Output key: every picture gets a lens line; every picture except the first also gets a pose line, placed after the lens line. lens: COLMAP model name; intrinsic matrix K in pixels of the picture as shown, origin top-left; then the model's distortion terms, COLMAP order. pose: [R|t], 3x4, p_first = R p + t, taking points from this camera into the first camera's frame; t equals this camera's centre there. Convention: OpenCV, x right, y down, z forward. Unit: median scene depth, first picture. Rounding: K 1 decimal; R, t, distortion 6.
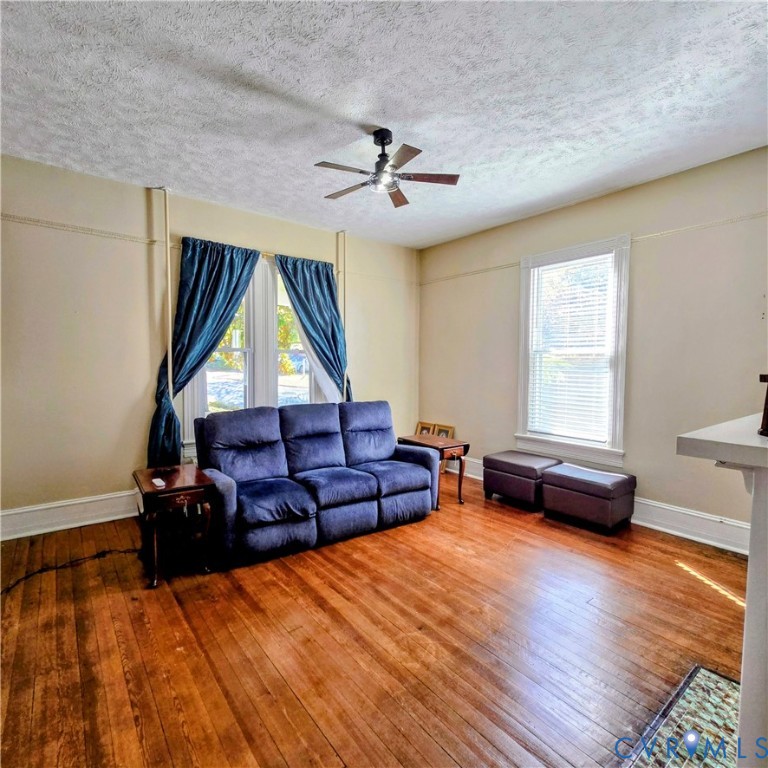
lens RADIAL K [[424.9, 0, 381.7], [0, 424.9, 382.6], [0, 0, 1]] dist [-0.000429, -0.001163]
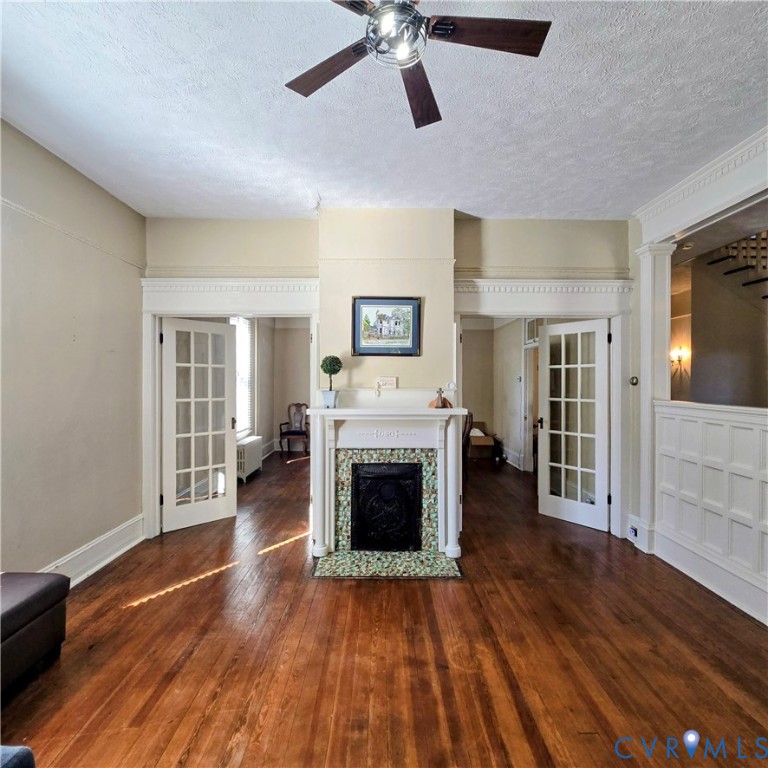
lens RADIAL K [[424.9, 0, 378.9], [0, 424.9, 378.5], [0, 0, 1]] dist [-0.000429, -0.001163]
pose [[-0.790096, -0.006508, 0.612948, -0.280484], [0.022465, 0.998964, 0.039564, -0.087602], [-0.612571, 0.045029, -0.789132, 1.371497]]
